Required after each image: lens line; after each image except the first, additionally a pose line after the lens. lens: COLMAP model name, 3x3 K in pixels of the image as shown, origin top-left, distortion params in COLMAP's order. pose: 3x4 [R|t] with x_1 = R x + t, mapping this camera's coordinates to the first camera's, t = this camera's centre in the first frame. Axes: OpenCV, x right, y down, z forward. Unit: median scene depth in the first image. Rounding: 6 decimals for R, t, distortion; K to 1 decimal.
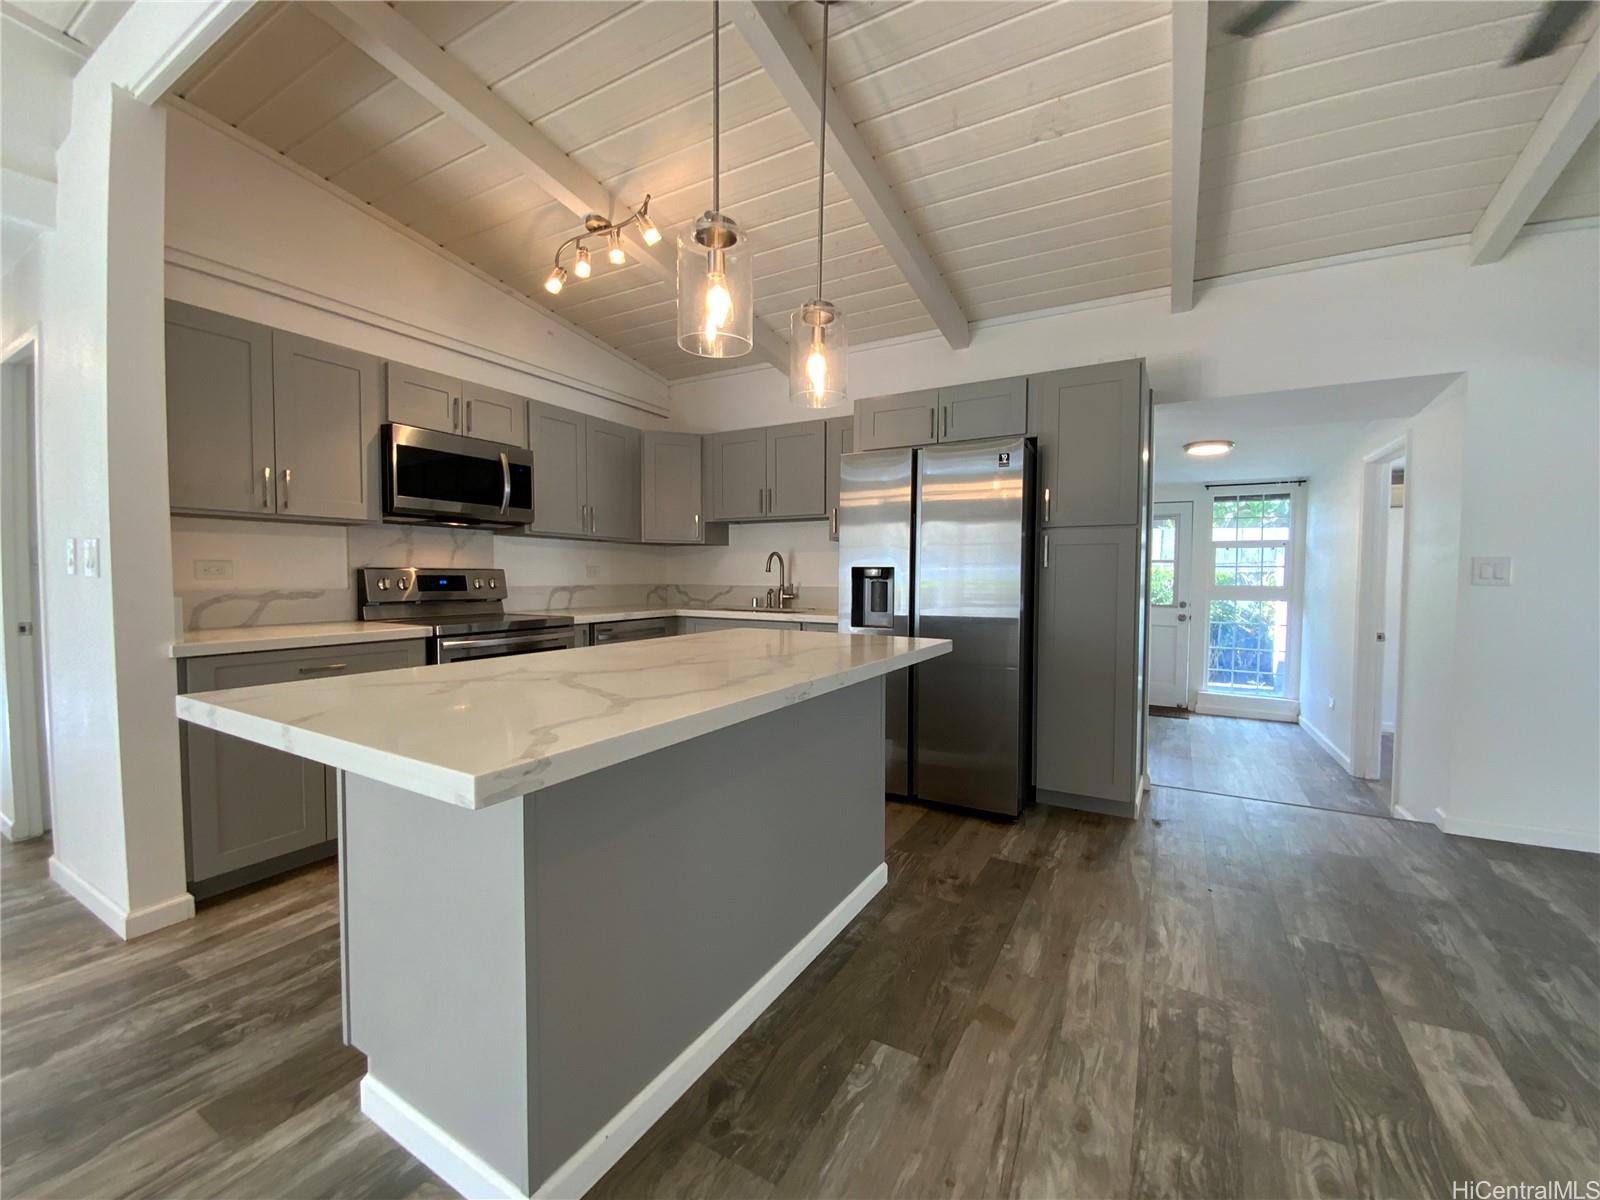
lens RADIAL K [[650.9, 0, 802.0], [0, 650.9, 600.8], [0, 0, 1]] dist [0.015993, -0.015809]
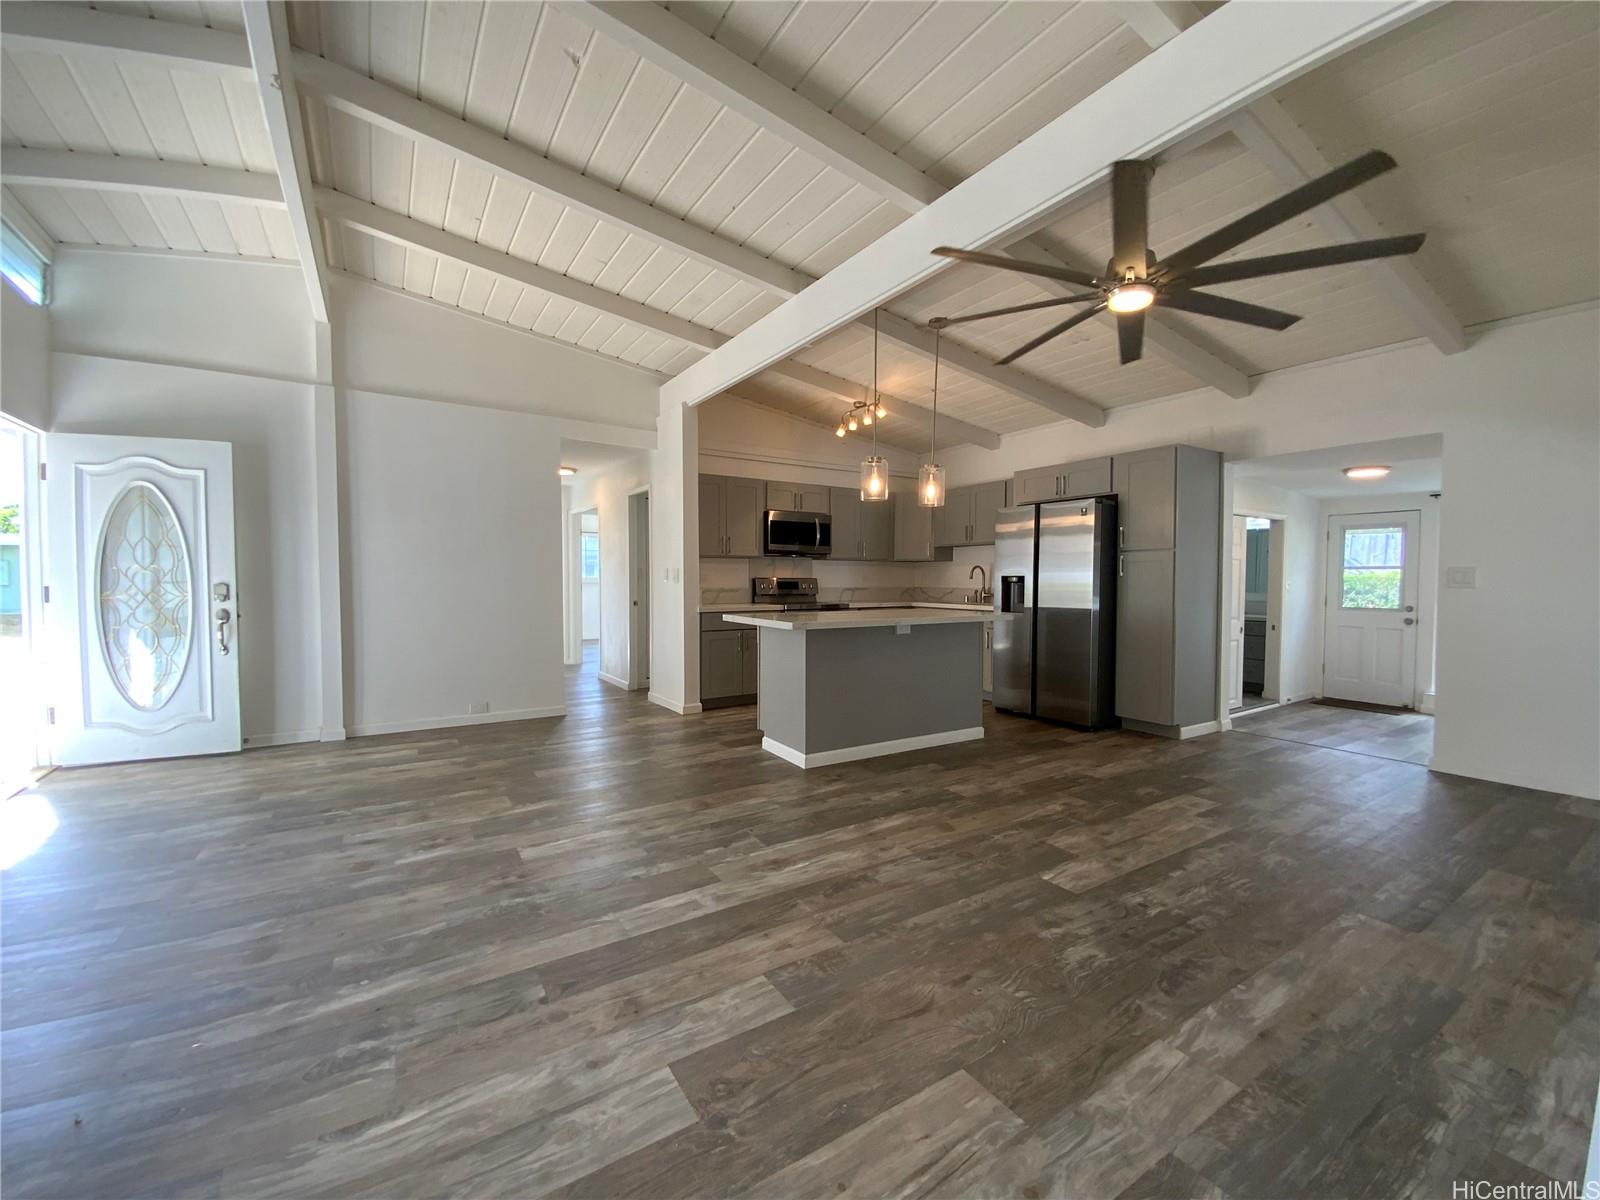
lens RADIAL K [[650.9, 0, 802.0], [0, 650.9, 600.8], [0, 0, 1]] dist [0.015993, -0.015809]
pose [[0.886052, 0.012633, -0.463414, 0.390944], [-0.016617, 0.999852, -0.004516, 0.026846], [0.463288, 0.011702, 0.886131, -0.708553]]
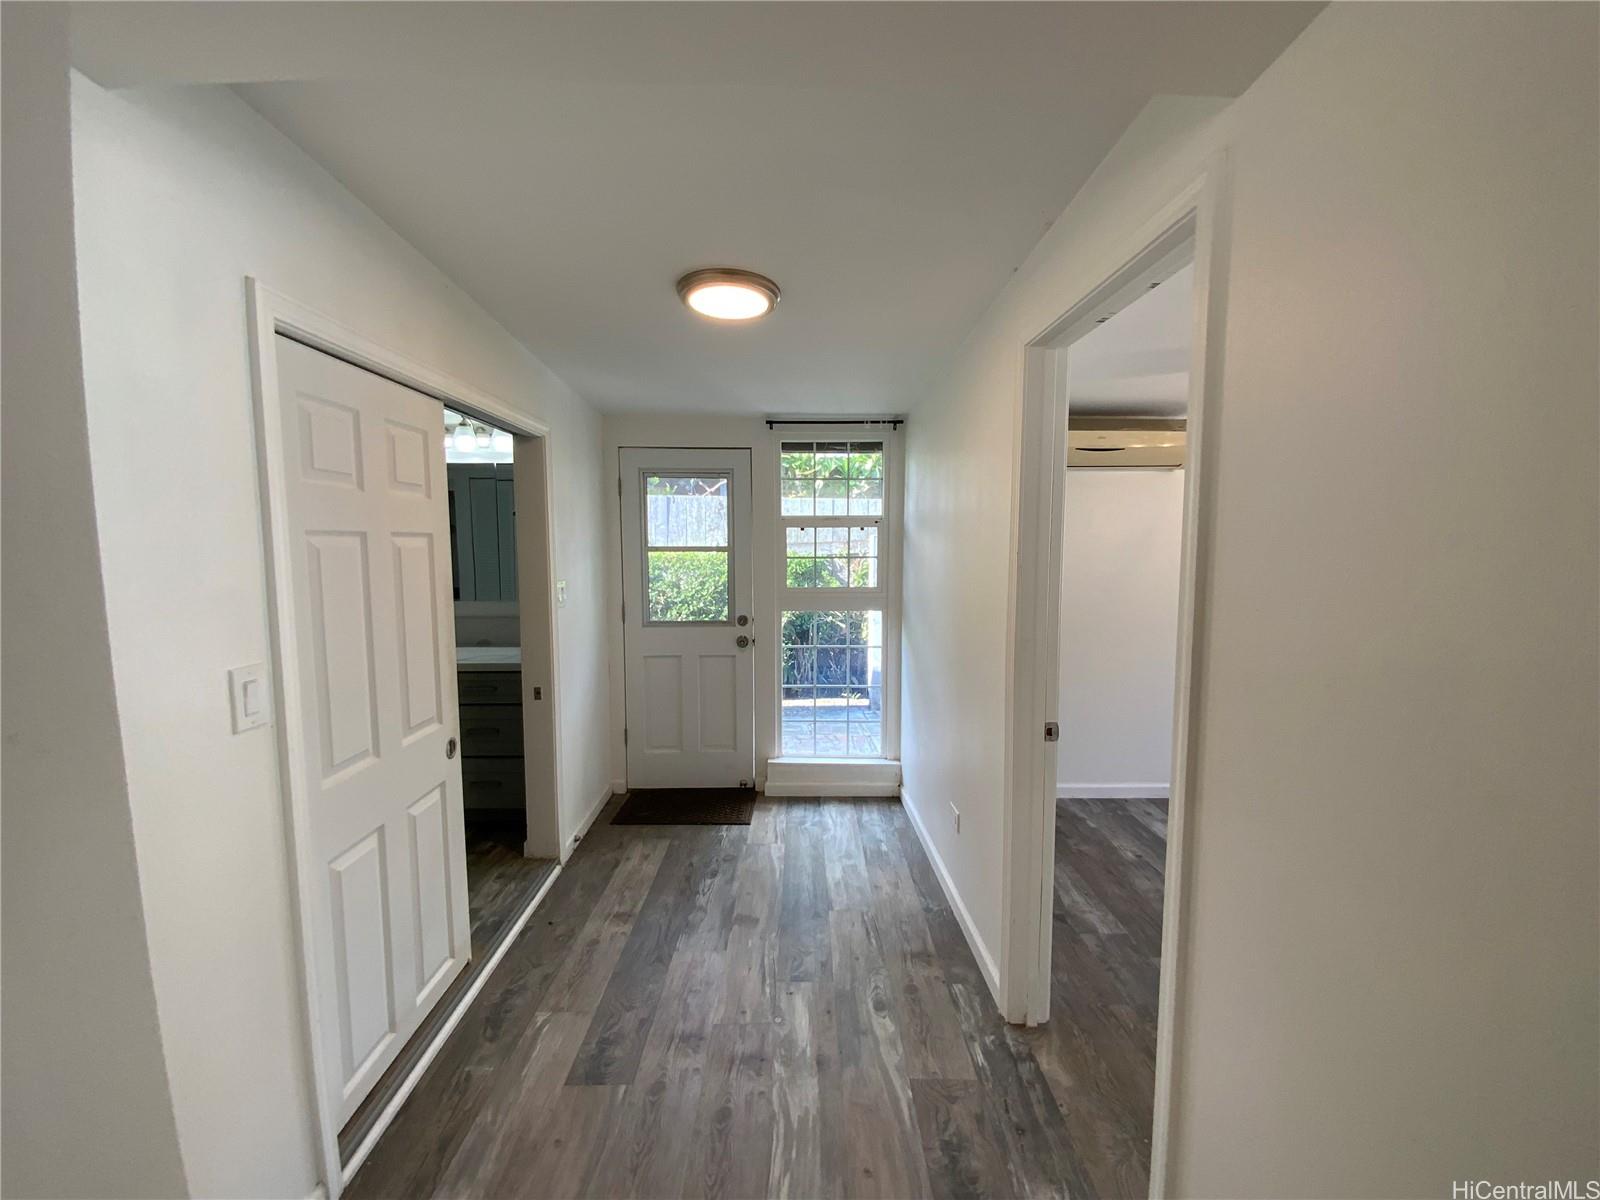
lens RADIAL K [[648.0, 0, 791.1], [0, 648.0, 601.2], [0, 0, 1]] dist [0.009173, -0.015583]
pose [[0.874963, -0.051135, 0.481483, 0.635179], [0.027220, 0.998030, 0.056530, -0.084799], [-0.483425, -0.036355, 0.874631, 0.862956]]
